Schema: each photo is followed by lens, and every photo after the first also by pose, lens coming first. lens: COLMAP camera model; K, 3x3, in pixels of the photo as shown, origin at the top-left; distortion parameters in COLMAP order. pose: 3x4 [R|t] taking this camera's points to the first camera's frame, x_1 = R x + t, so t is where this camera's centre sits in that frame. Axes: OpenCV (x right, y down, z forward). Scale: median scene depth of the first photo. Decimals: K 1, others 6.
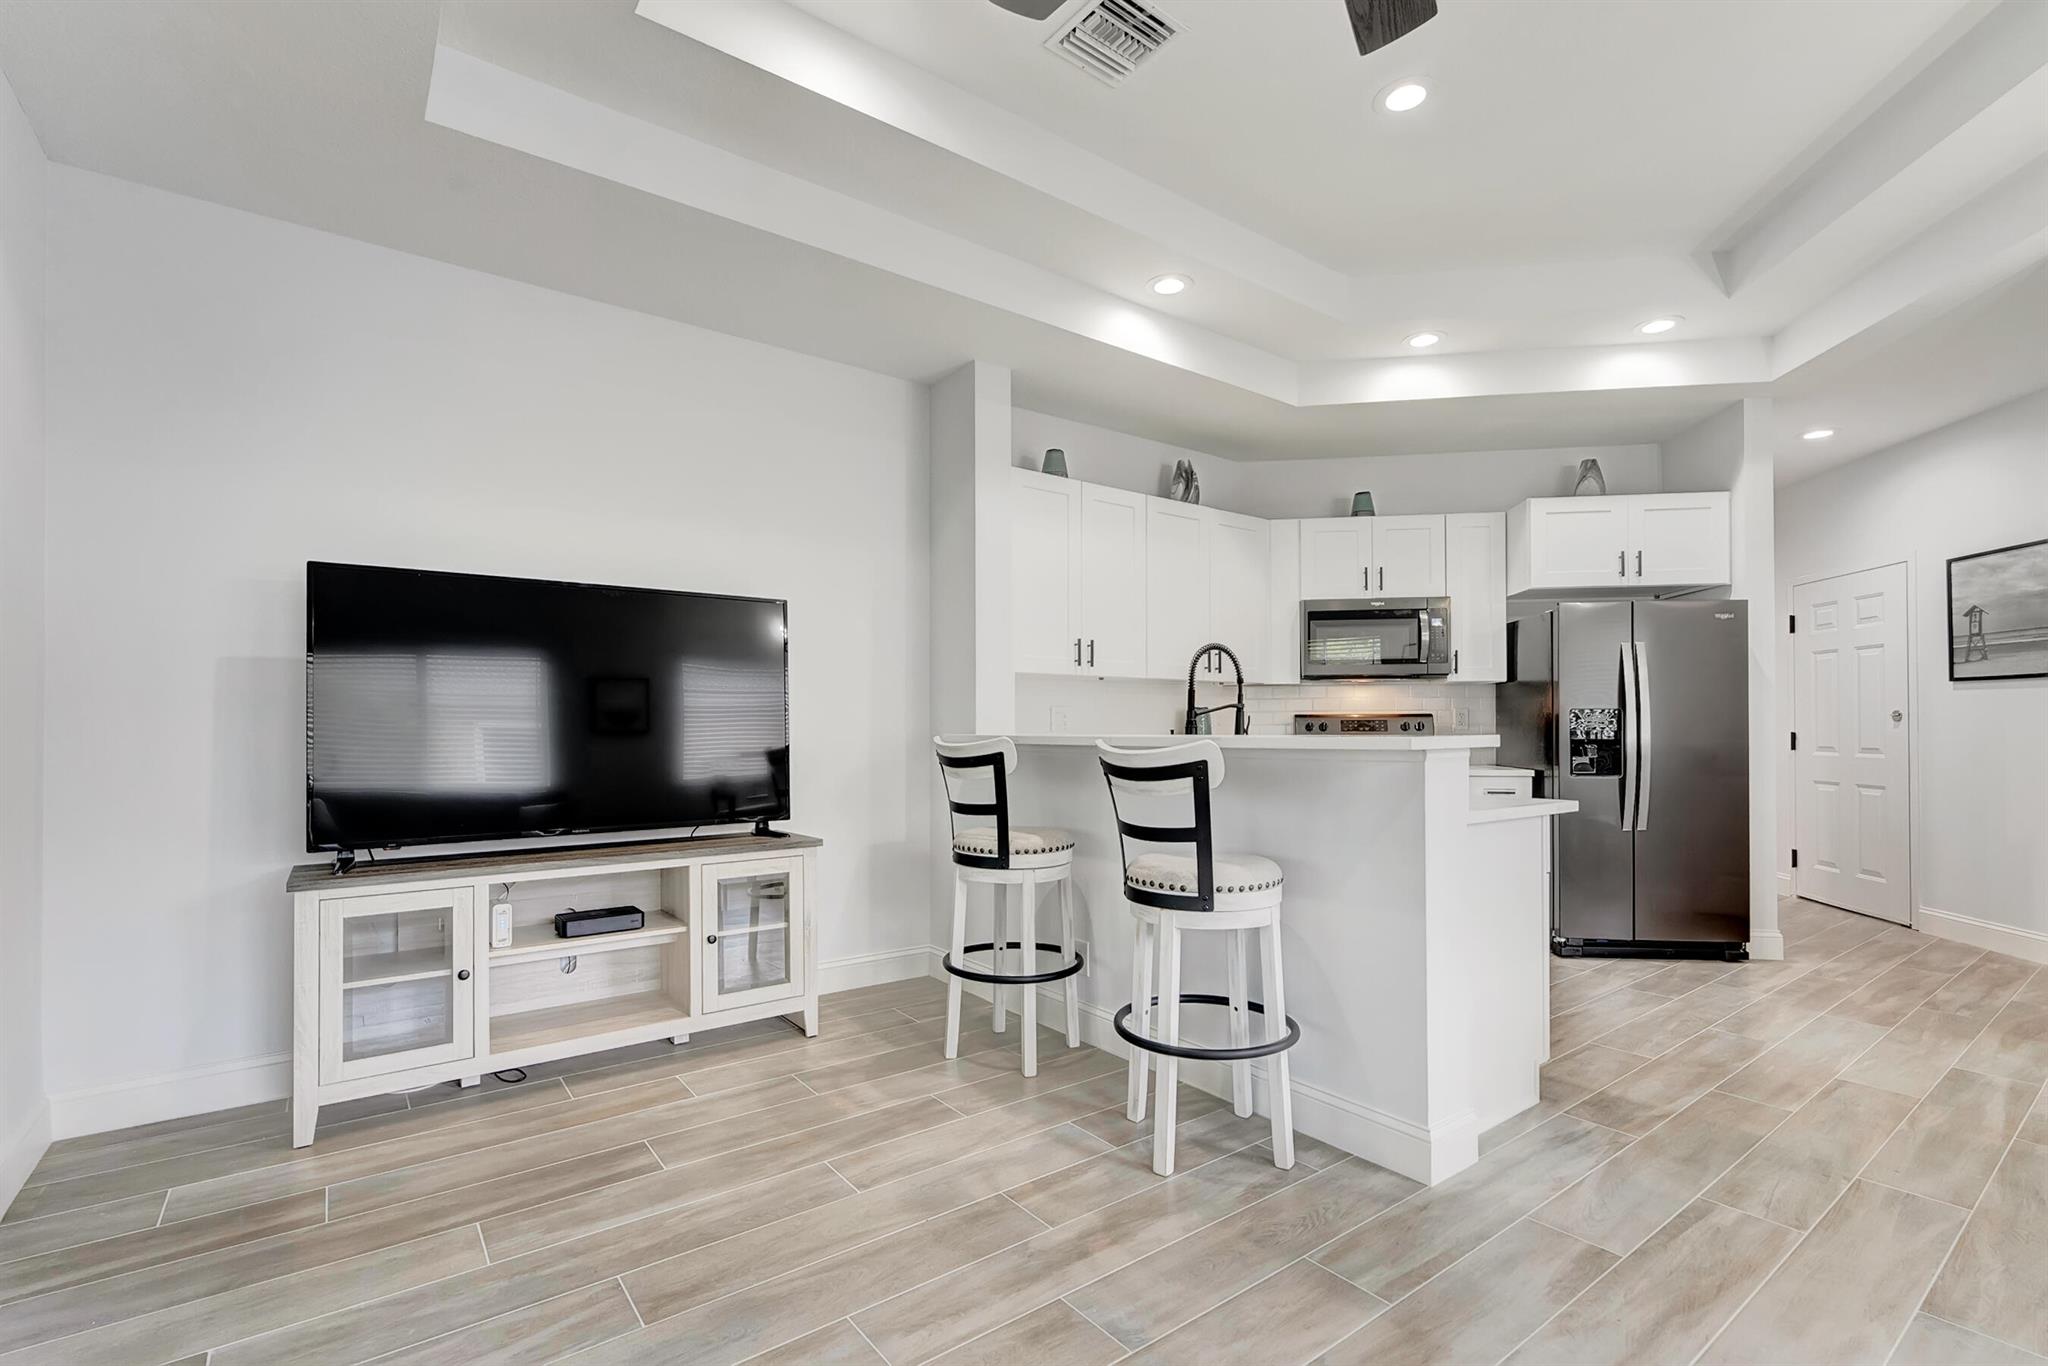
lens RADIAL K [[916.7, 0, 1021.8], [0, 916.7, 708.0], [0, 0, 1]] dist [0.002718, 0.000265]
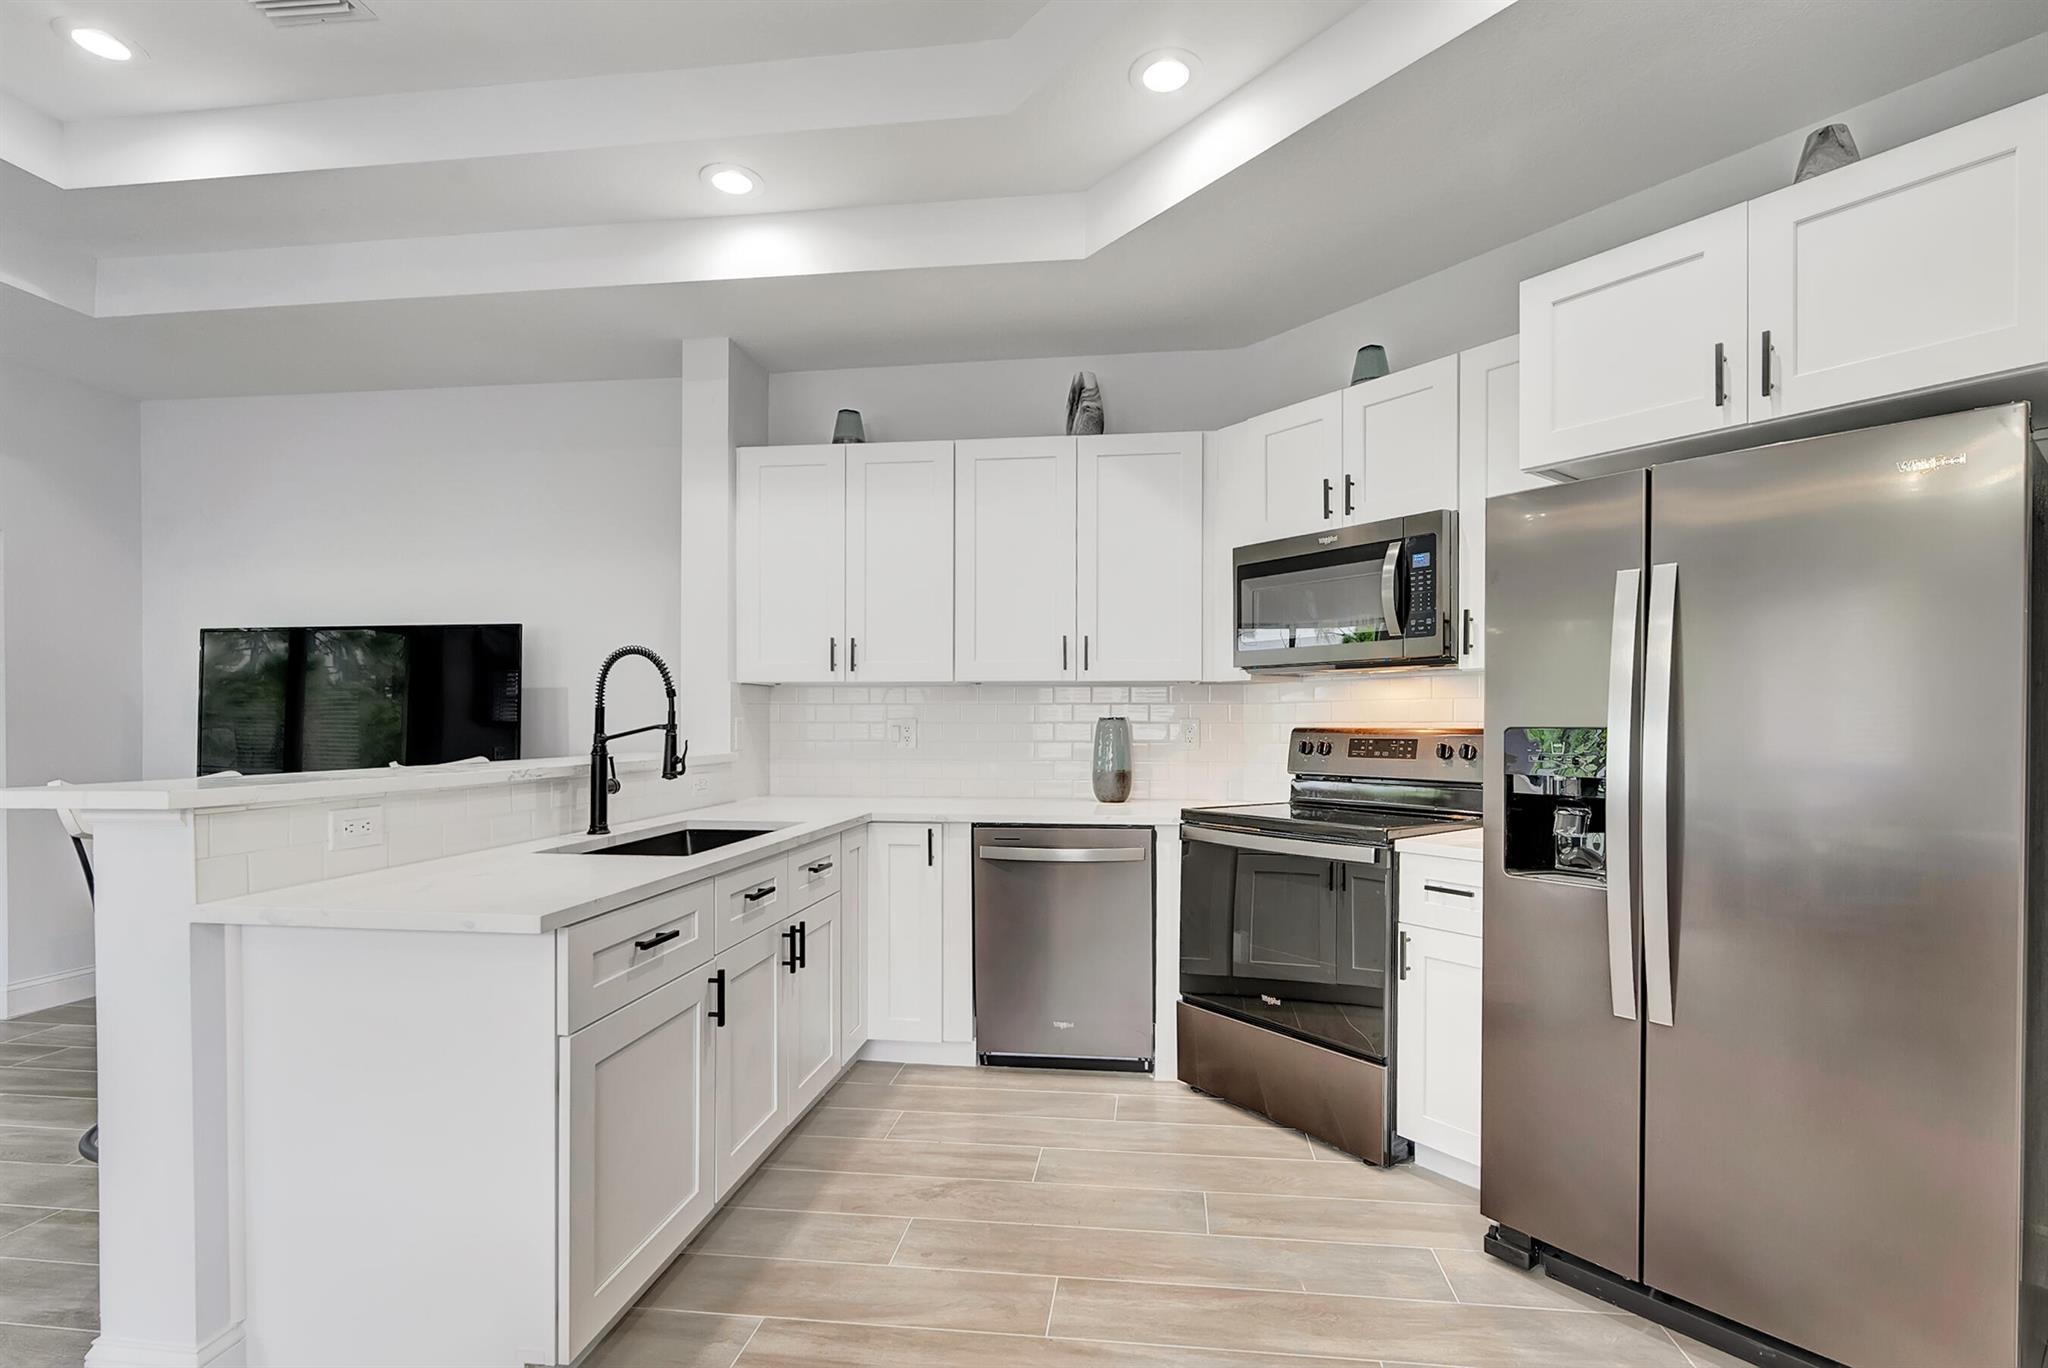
lens RADIAL K [[929.1, 0, 1041.9], [0, 929.1, 719.6], [0, 0, 1]] dist [-0.000936, -0.000446]
pose [[0.724811, 0.002040, -0.688945, 0.697489], [0.010630, 0.999843, 0.014144, -0.010871], [0.688866, -0.017575, 0.724676, 0.472741]]
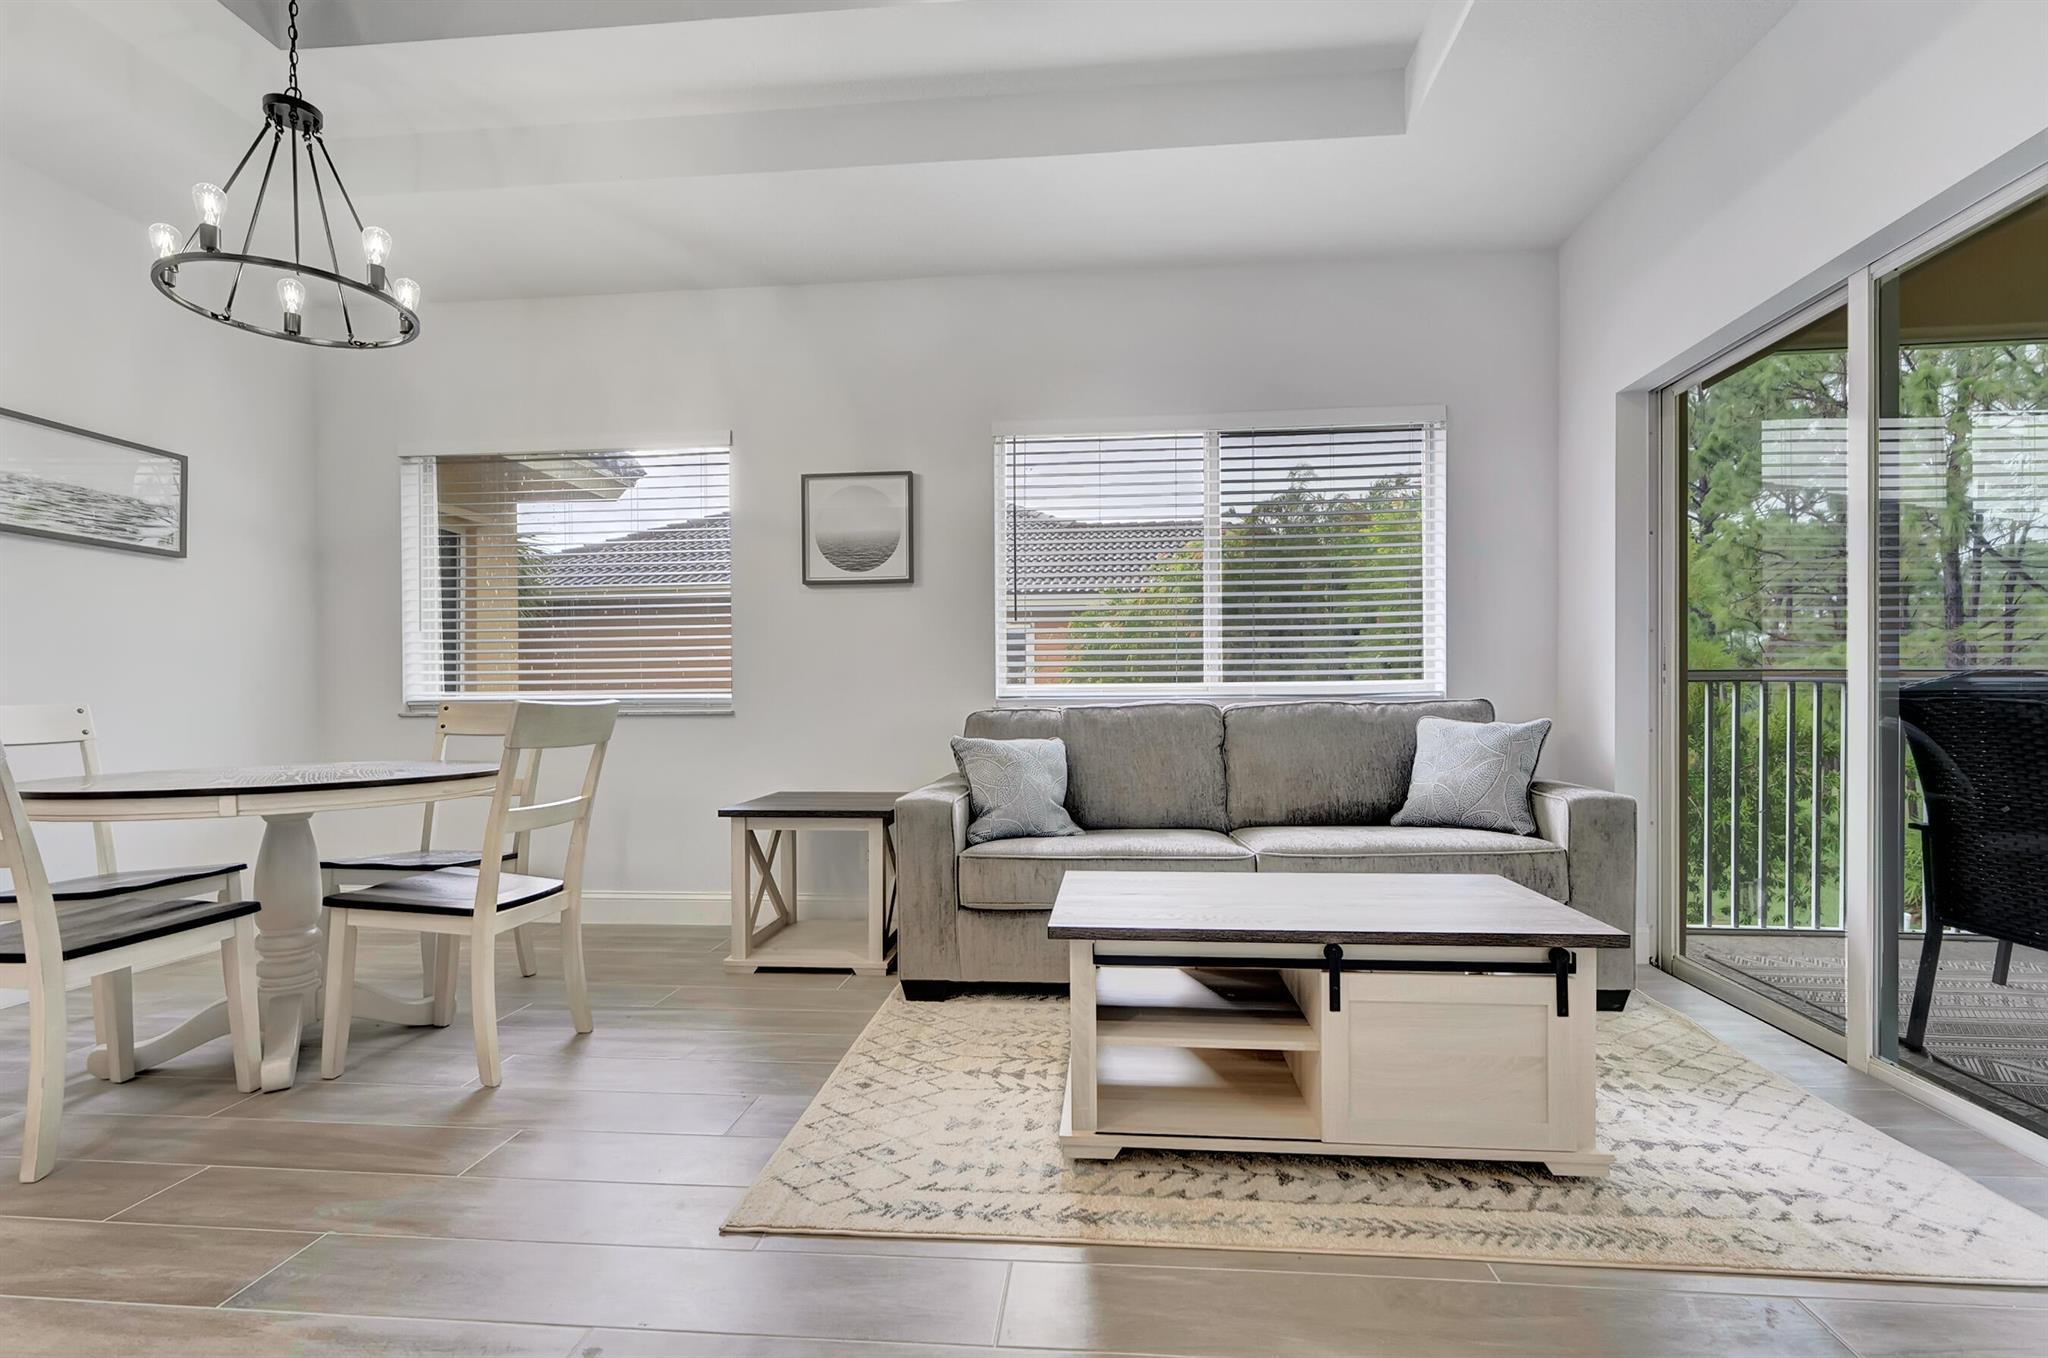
lens RADIAL K [[913.9, 0, 1044.0], [0, 913.9, 712.4], [0, 0, 1]] dist [-0.002706, -0.000156]
pose [[-0.744554, -0.002340, 0.667558, -0.037465], [-0.006557, 0.999971, -0.003808, 0.048166], [-0.667530, -0.007212, -0.744548, 0.415057]]
